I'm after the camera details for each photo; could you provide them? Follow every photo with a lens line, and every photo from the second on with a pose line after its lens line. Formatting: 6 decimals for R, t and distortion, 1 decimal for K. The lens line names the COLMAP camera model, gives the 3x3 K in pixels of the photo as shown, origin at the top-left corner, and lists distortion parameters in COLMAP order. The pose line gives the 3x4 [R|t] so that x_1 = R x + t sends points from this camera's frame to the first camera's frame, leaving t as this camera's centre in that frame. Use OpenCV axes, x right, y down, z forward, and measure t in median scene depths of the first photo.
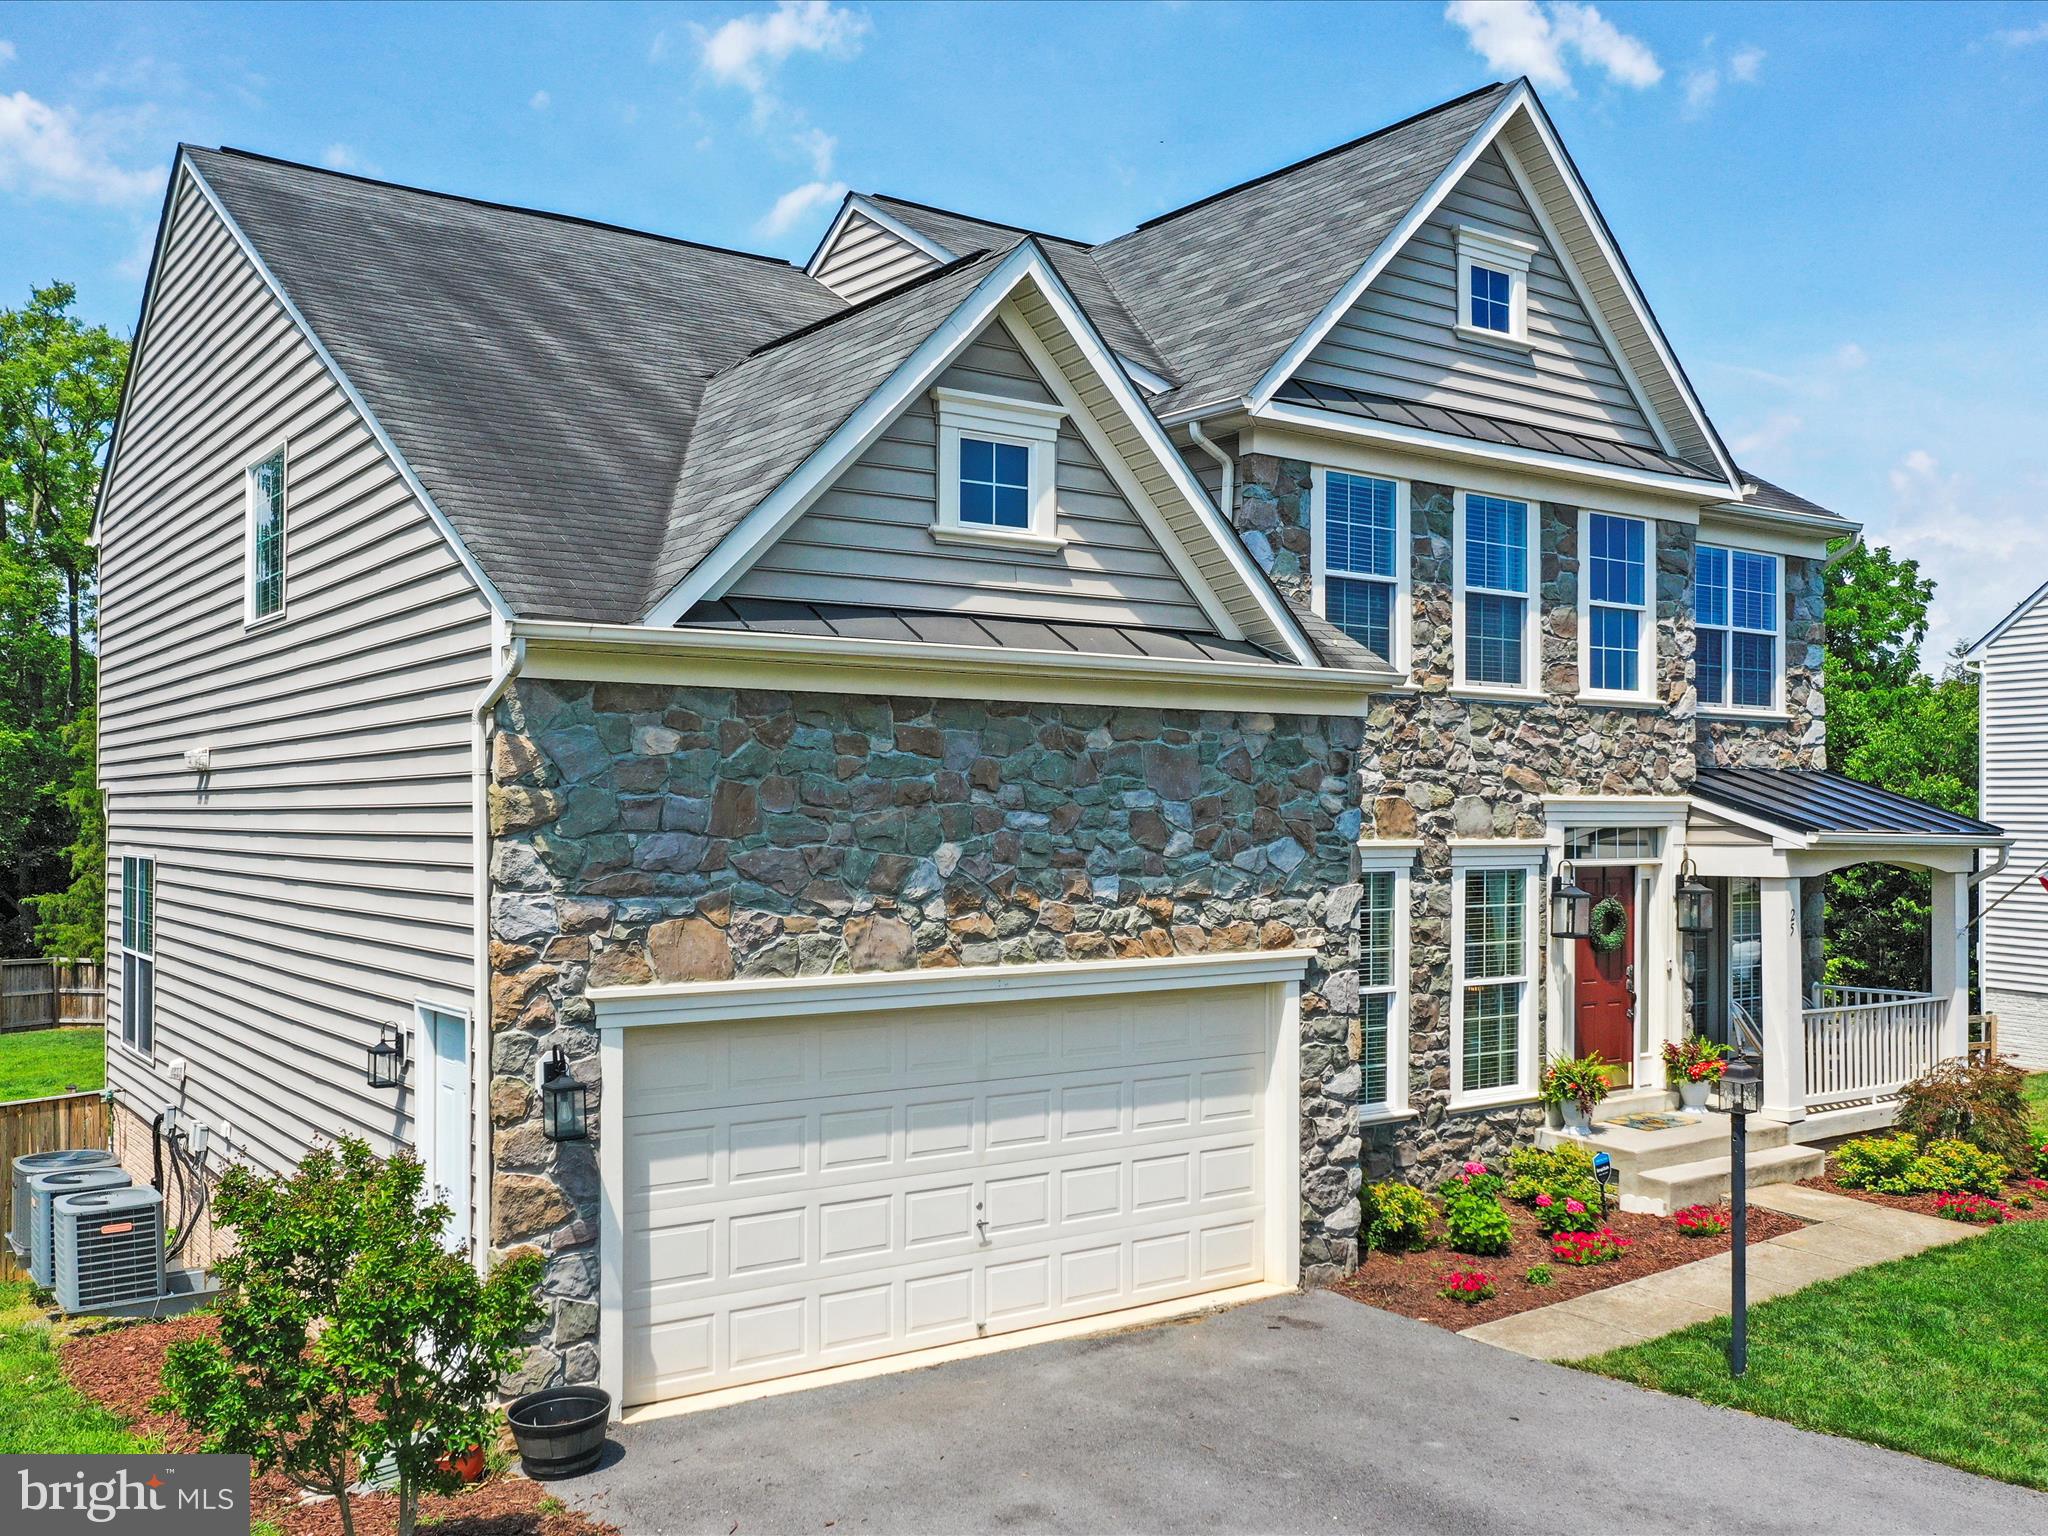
lens RADIAL K [[1797.9, 0, 1017.2], [0, 1797.9, 783.9], [0, 0, 1]] dist [-0.004867, -0.001315]
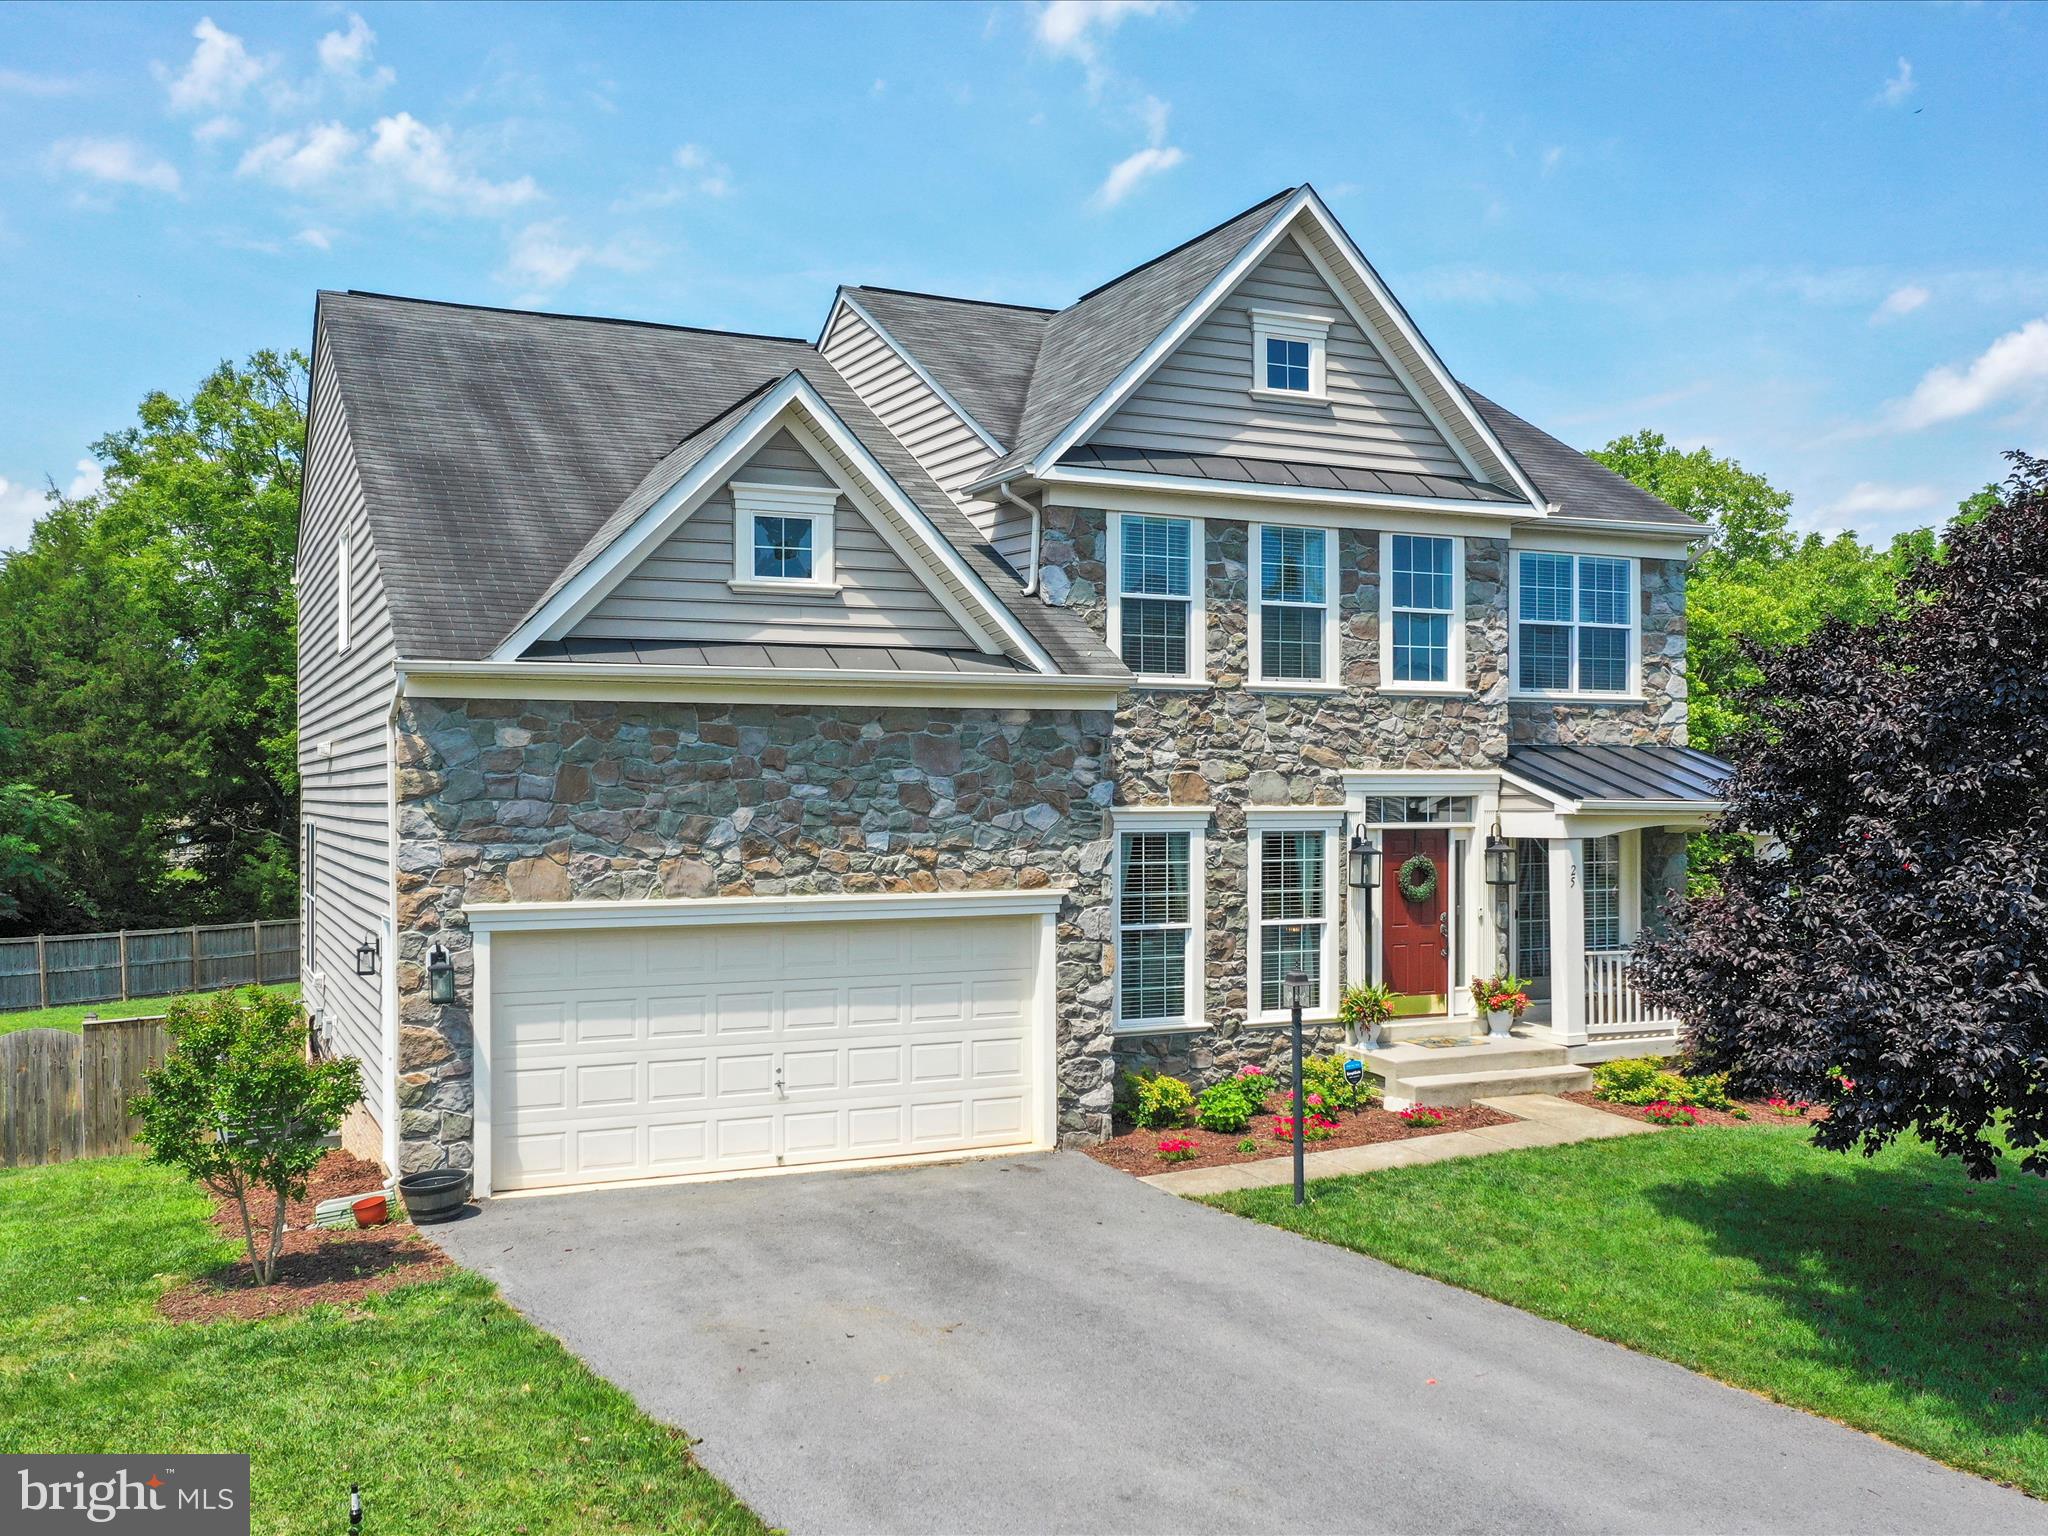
lens RADIAL K [[1810.0, 0, 1018.8], [0, 1810.0, 759.6], [0, 0, 1]] dist [-0.000250, -0.000486]
pose [[0.984001, -0.005741, -0.178073, 0.362895], [0.005943, 0.999982, 0.000601, -0.003234], [0.178066, -0.001650, 0.984017, -0.296844]]
